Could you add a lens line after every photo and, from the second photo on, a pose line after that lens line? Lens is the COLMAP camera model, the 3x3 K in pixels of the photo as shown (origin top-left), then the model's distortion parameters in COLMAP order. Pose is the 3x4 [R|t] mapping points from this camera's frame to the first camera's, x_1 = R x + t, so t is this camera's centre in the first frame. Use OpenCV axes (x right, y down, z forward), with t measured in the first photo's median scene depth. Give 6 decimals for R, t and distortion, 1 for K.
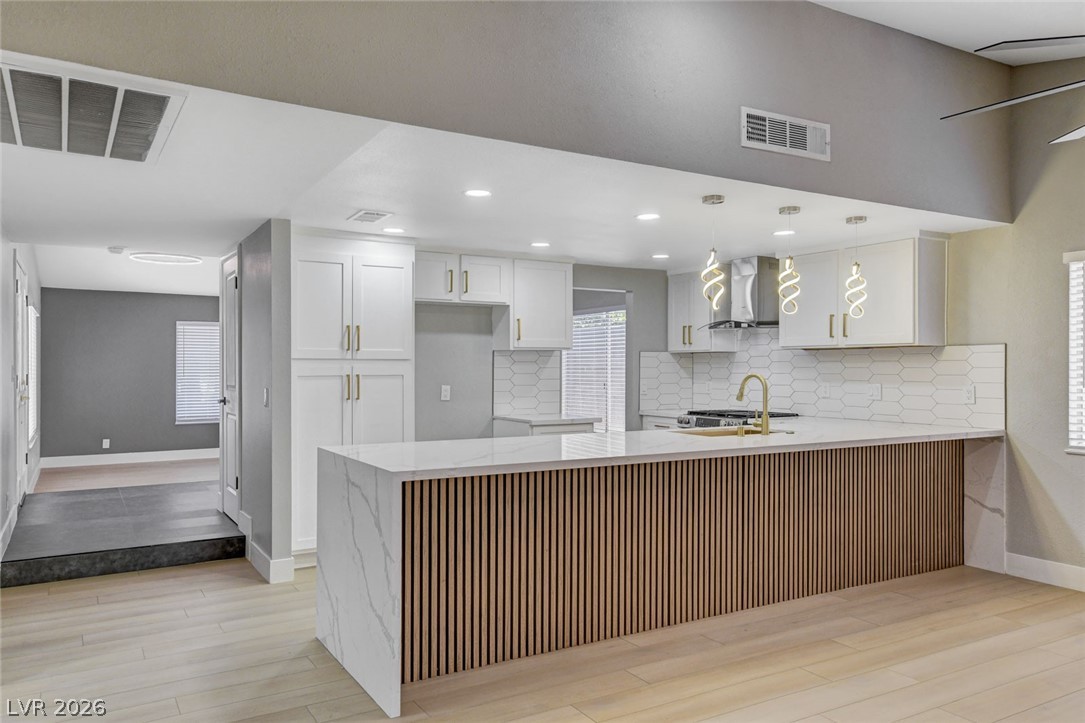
lens RADIAL K [[787.3, 0, 542.5], [0, 787.3, 361.5], [0, 0, 1]] dist [0.028894, 0.007128]
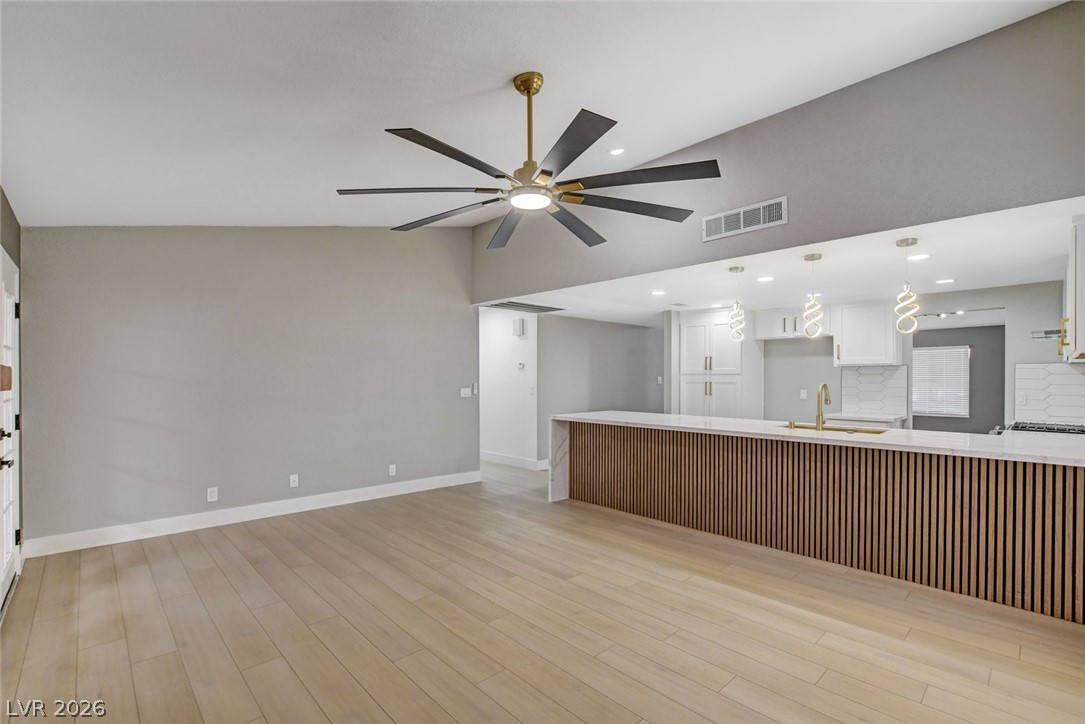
lens RADIAL K [[490.7, 0, 543.4], [0, 490.7, 369.8], [0, 0, 1]] dist [-0.022199, 0.004088]
pose [[0.214483, -0.015983, -0.976597, 0.871430], [0.004836, 0.999871, -0.015301, 0.003099], [0.976716, -0.001441, 0.214532, 0.347975]]
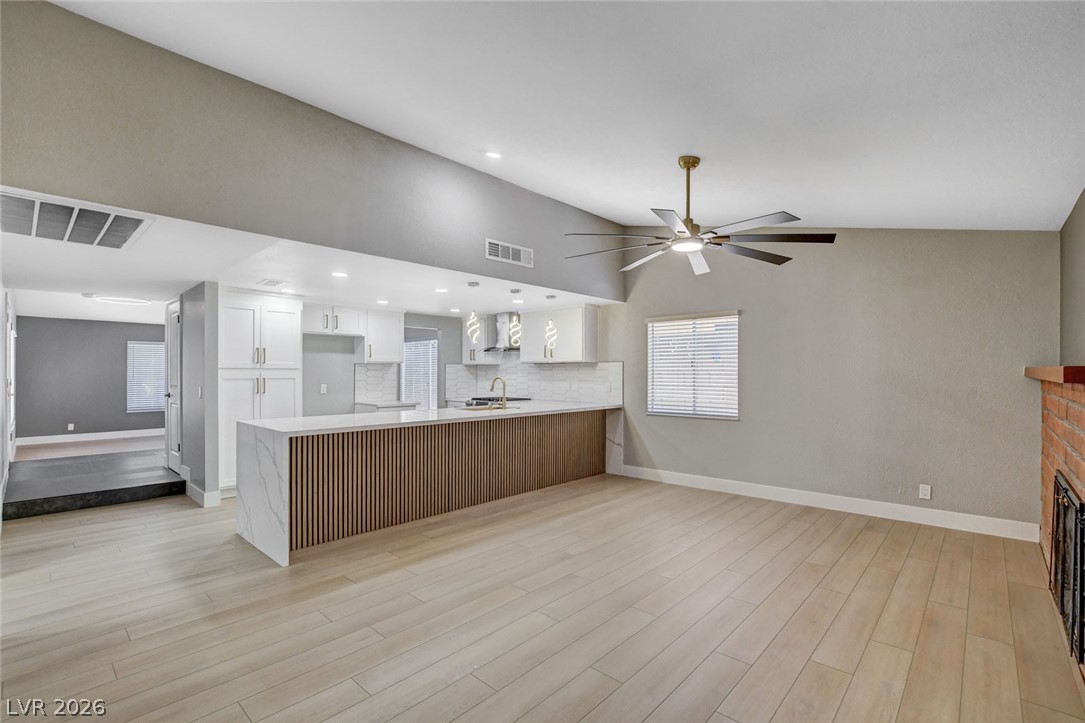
lens RADIAL K [[490.7, 0, 543.4], [0, 490.7, 369.3], [0, 0, 1]] dist [-0.022199, 0.004088]
pose [[0.959705, 0.001851, 0.281005, 0.038616], [-0.002061, 0.999998, 0.000453, -0.002974], [-0.281003, -0.001014, 0.959706, -0.135856]]
